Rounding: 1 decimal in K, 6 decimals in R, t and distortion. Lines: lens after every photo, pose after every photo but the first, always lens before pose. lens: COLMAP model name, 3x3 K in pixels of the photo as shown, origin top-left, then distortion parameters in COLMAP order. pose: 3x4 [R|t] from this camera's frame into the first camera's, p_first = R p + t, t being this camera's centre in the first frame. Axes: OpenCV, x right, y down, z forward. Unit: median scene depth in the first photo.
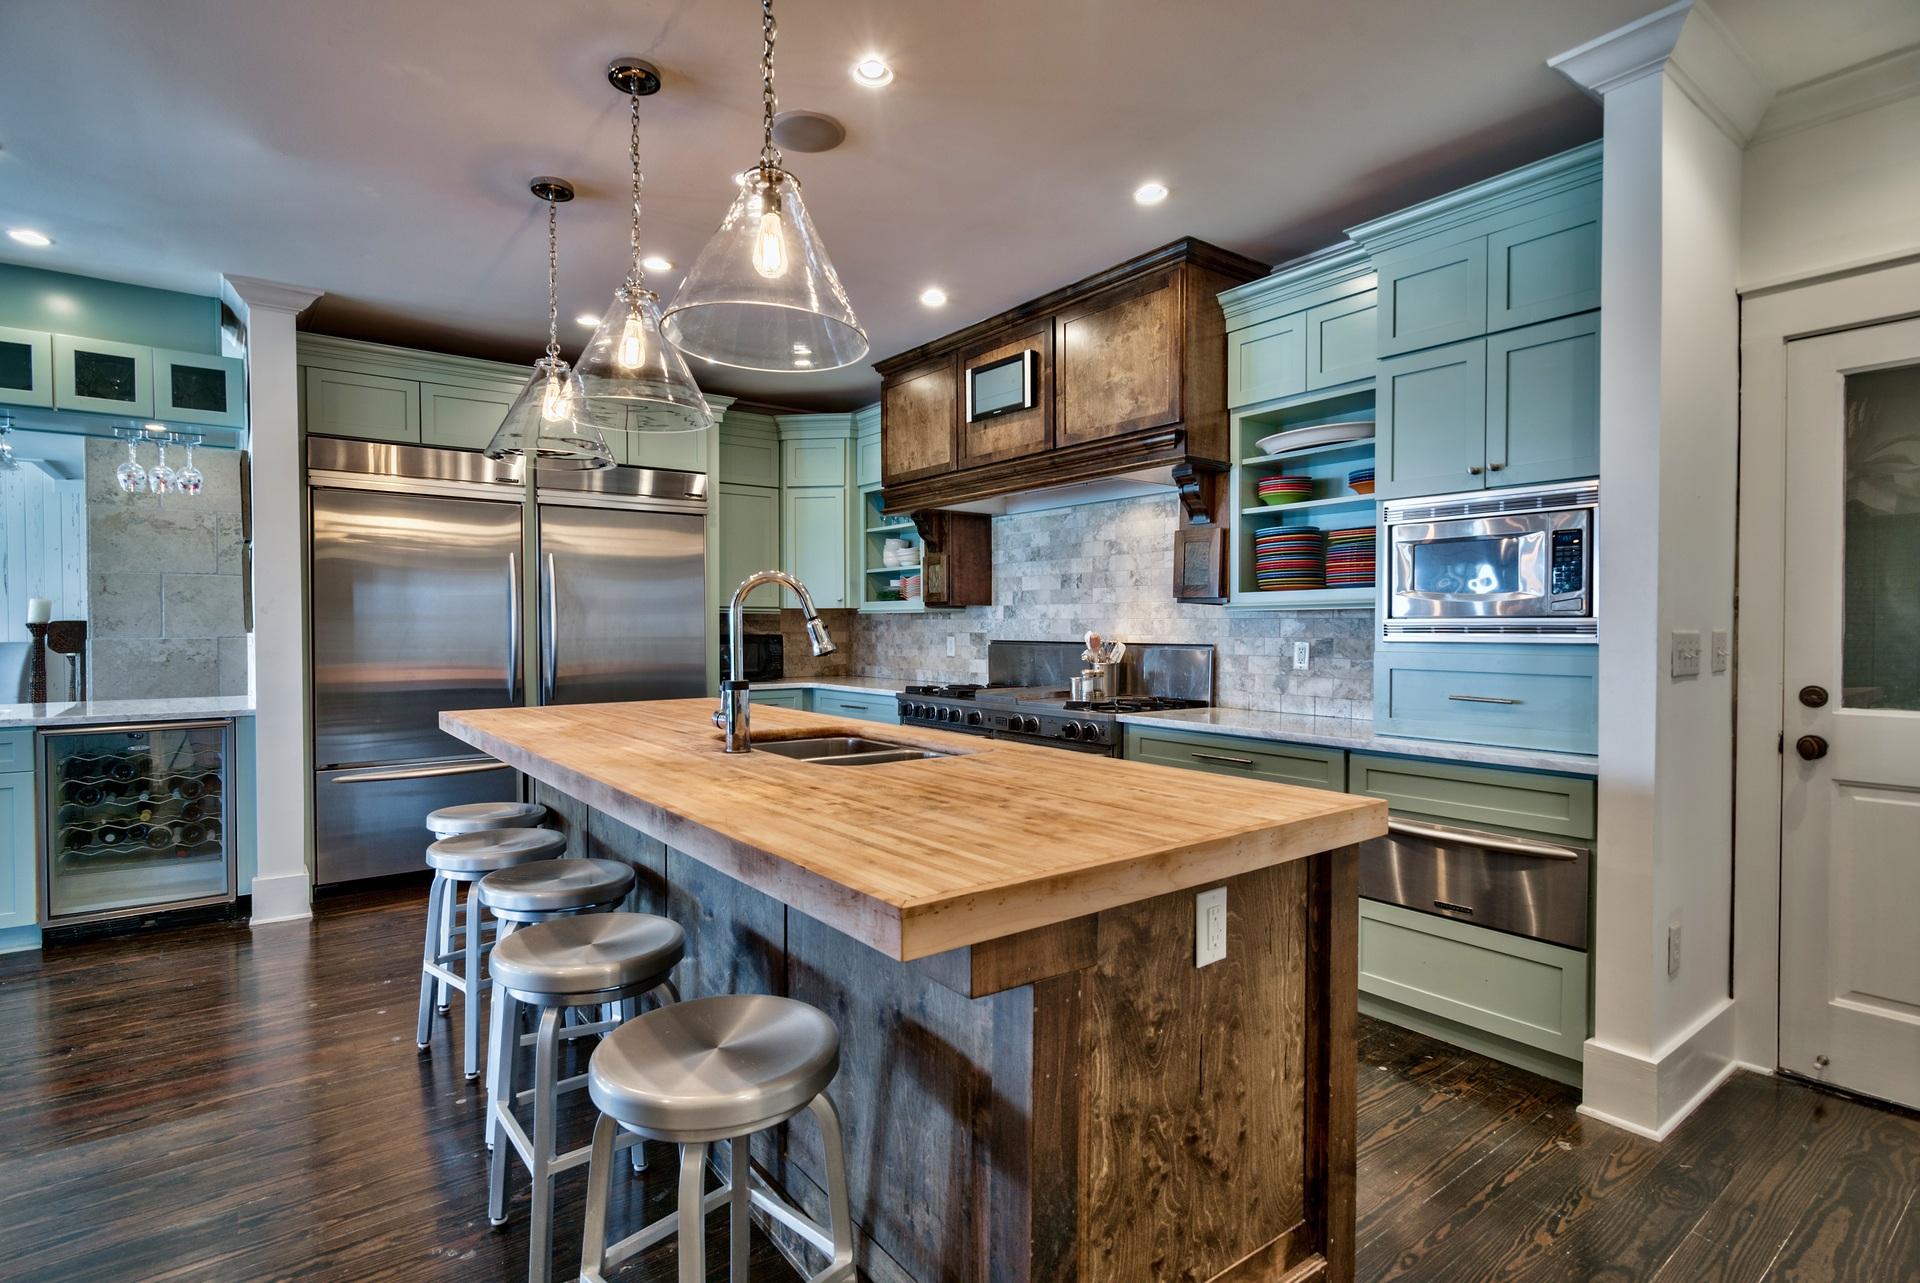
lens RADIAL K [[926.0, 0, 960.0], [0, 926.0, 641.5], [0, 0, 1]] dist [-0.000070, -0.001334]
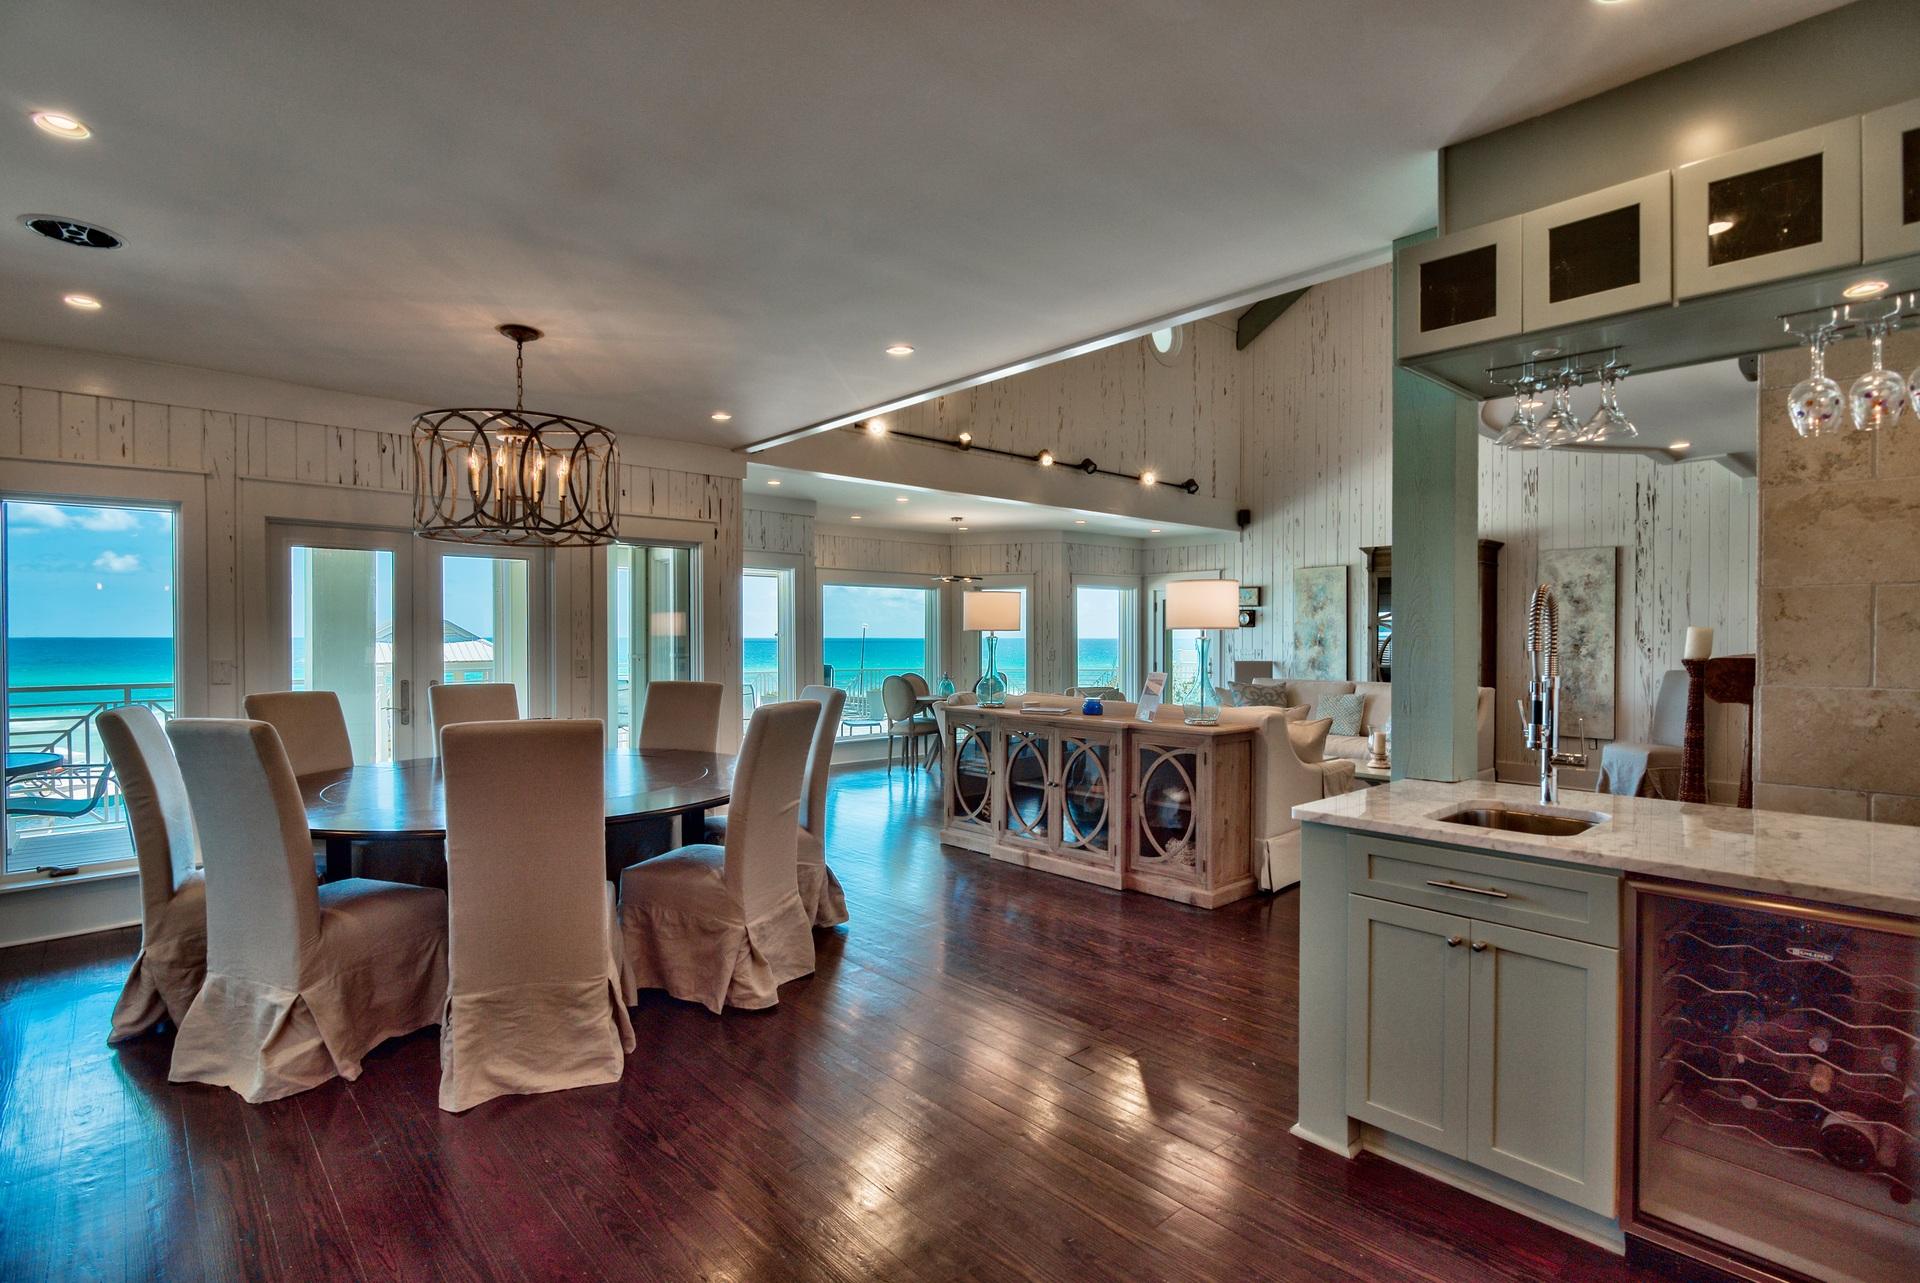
lens RADIAL K [[926.0, 0, 960.0], [0, 926.0, 641.5], [0, 0, 1]] dist [-0.000070, -0.001334]
pose [[0.078167, 0.007865, -0.996909, -0.301425], [-0.020521, 0.999770, 0.006278, -0.027230], [0.996729, 0.019967, 0.078310, 0.352152]]
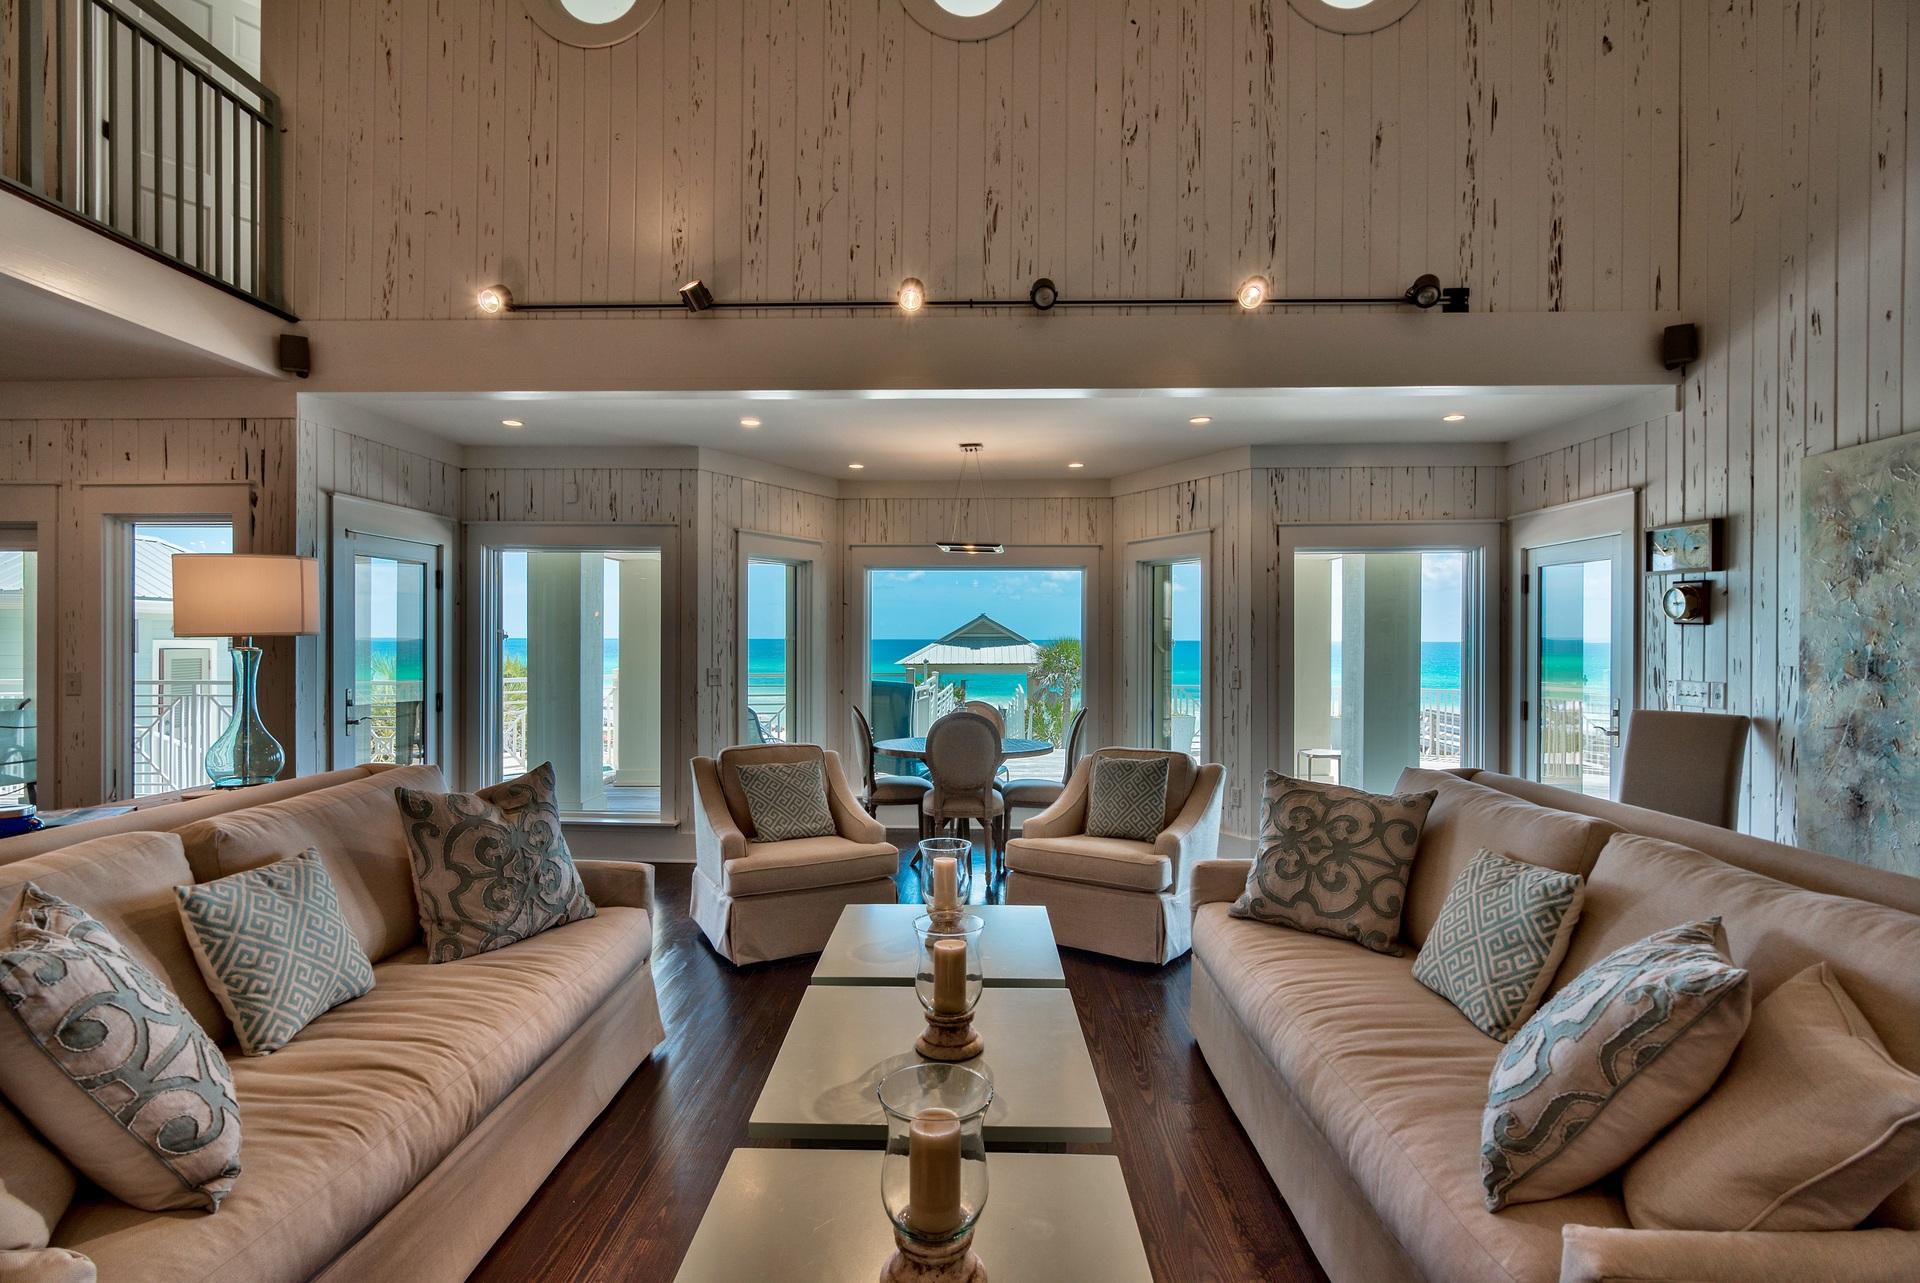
lens RADIAL K [[926.0, 0, 960.0], [0, 926.0, 641.5], [0, 0, 1]] dist [-0.000070, -0.001334]
pose [[-0.639952, 0.002361, -0.768411, -0.763317], [-0.017338, 0.999696, 0.017510, -0.037153], [0.768219, 0.024528, -0.639717, 0.740491]]
